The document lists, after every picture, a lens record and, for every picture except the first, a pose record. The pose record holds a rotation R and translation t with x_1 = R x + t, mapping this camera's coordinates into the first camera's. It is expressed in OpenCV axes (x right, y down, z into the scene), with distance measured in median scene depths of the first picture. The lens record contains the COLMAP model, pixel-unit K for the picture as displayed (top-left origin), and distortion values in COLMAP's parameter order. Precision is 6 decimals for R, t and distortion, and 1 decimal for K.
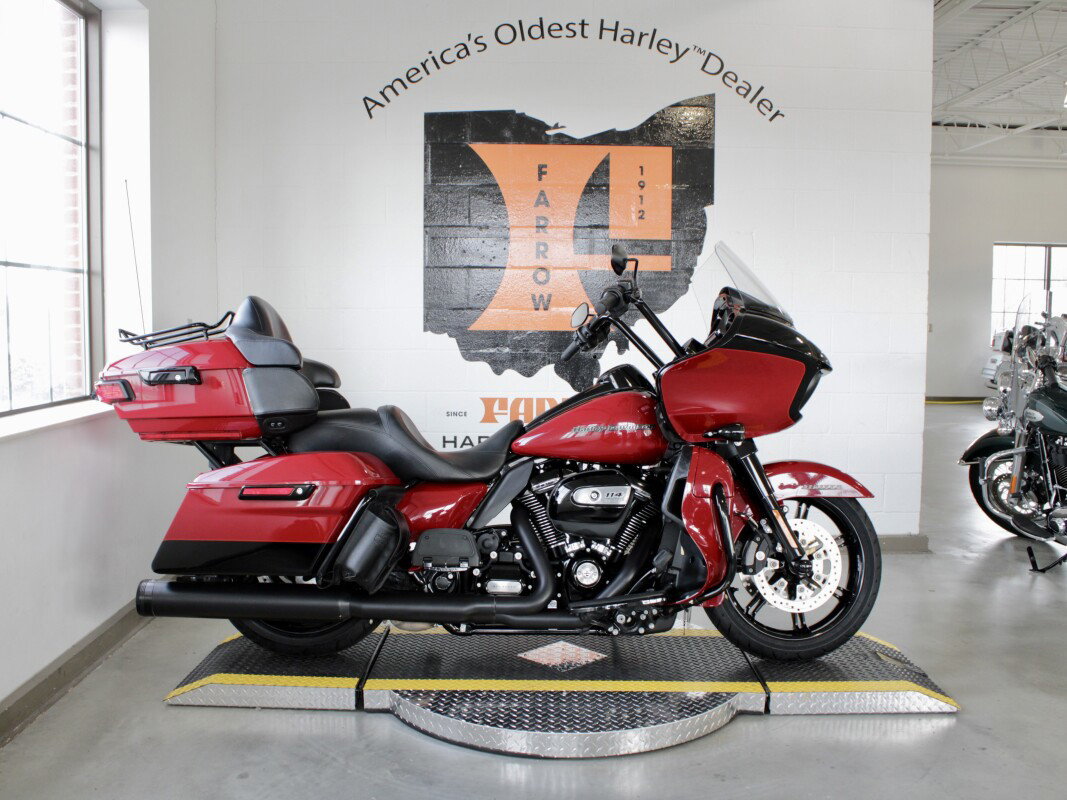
lens RADIAL K [[1013.8, 0, 541.2], [0, 1013.8, 403.1], [0, 0, 1]] dist [-0.104828, 0.000000]
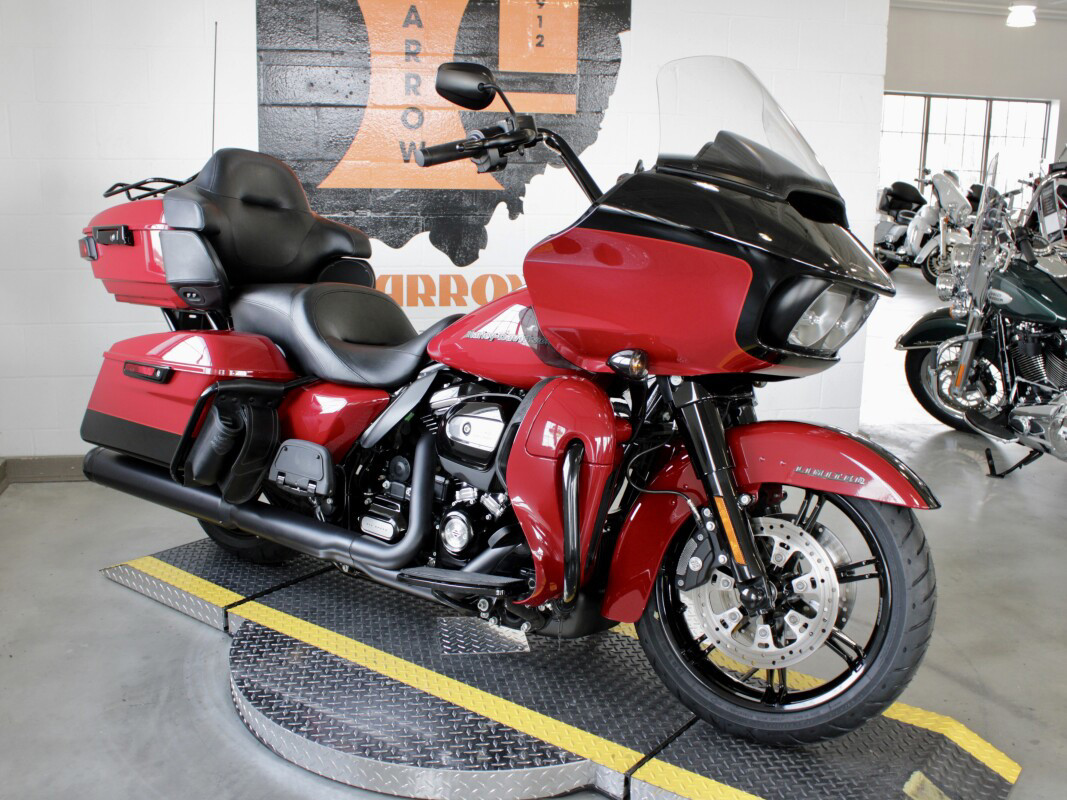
lens RADIAL K [[1071.9, 0, 539.3], [0, 1071.9, 391.5], [0, 0, 1]] dist [-0.091144, 0.000000]
pose [[0.985847, -0.021615, 0.166249, -0.044401], [0.000683, 0.992163, 0.124946, -0.019279], [-0.167647, -0.123064, 0.978136, 0.158676]]
